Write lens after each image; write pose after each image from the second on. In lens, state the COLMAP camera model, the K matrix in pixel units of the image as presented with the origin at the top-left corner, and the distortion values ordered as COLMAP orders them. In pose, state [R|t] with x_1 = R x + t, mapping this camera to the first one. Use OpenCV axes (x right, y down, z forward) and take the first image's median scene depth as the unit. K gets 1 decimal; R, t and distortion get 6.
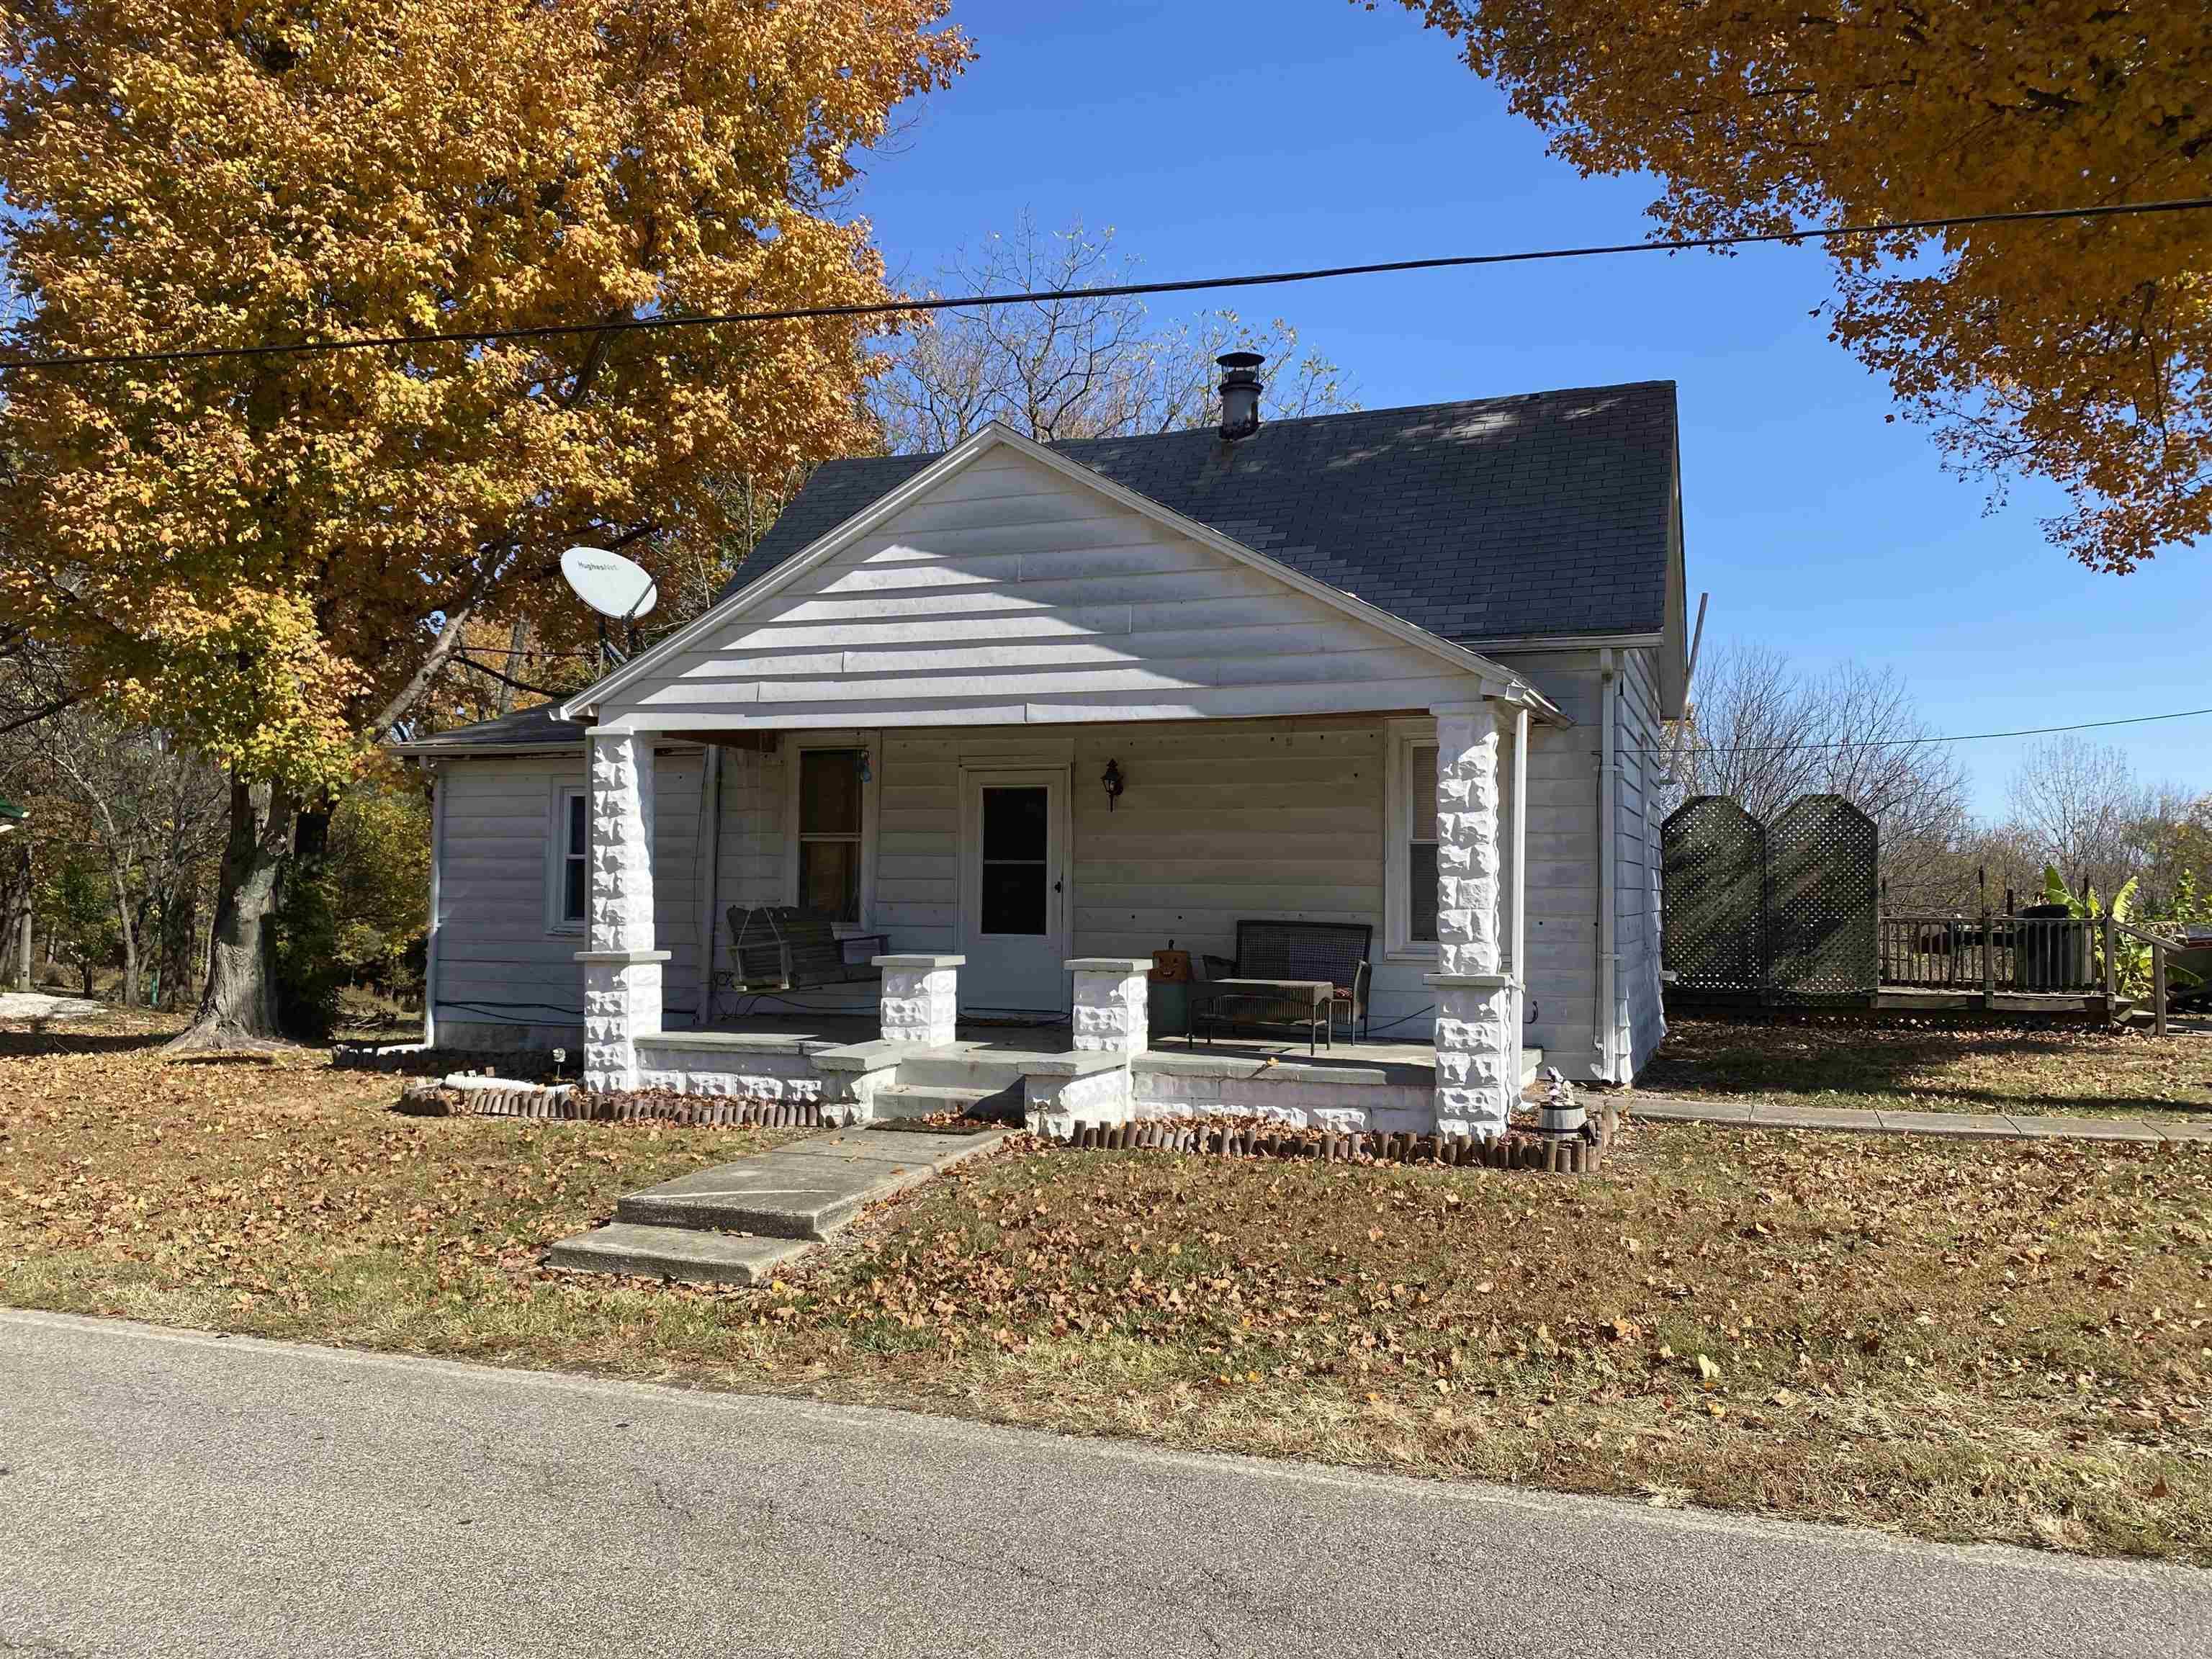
lens RADIAL K [[1665.1, 0, 1114.2], [0, 1665.1, 779.1], [0, 0, 1]] dist [0.085242, -0.298140]
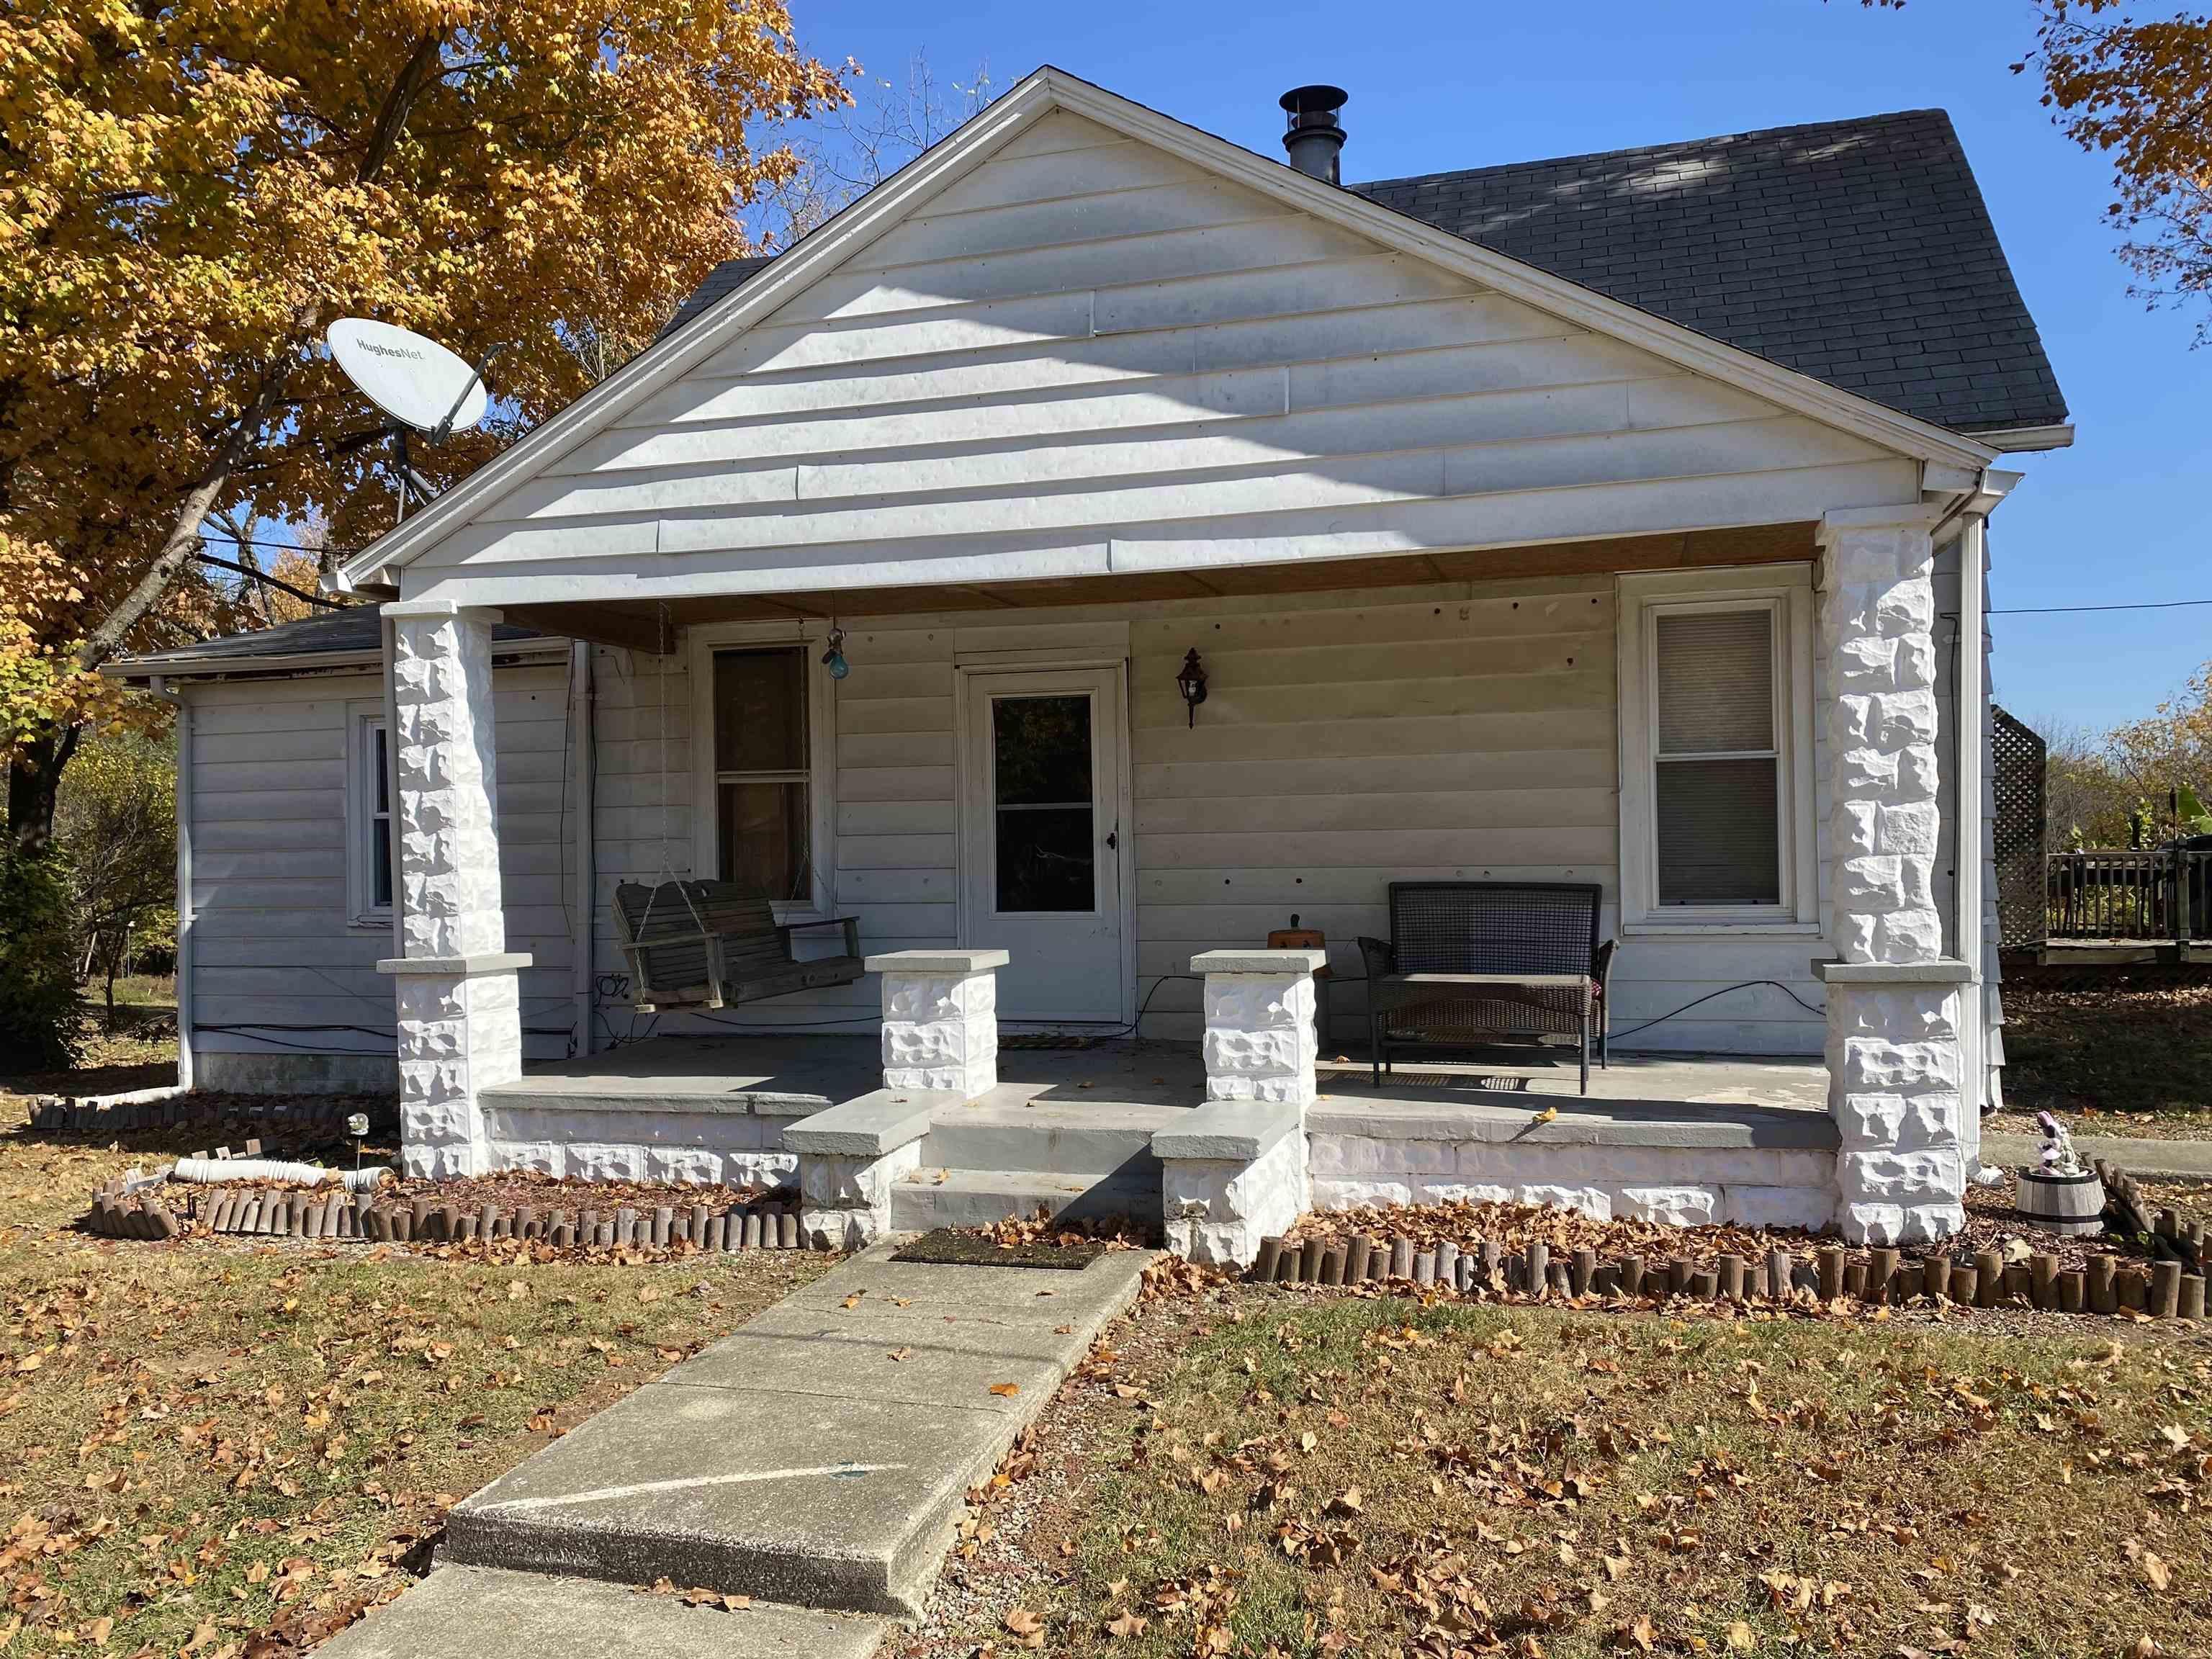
lens RADIAL K [[1662.4, 0, 1106.0], [0, 1662.4, 829.5], [0, 0, 1]] dist [-0.001352, 0.002127]
pose [[0.996578, -0.024864, 0.078828, -0.097605], [0.020521, 0.998252, 0.055431, 0.025270], [-0.080068, -0.053623, 0.995346, 0.360973]]
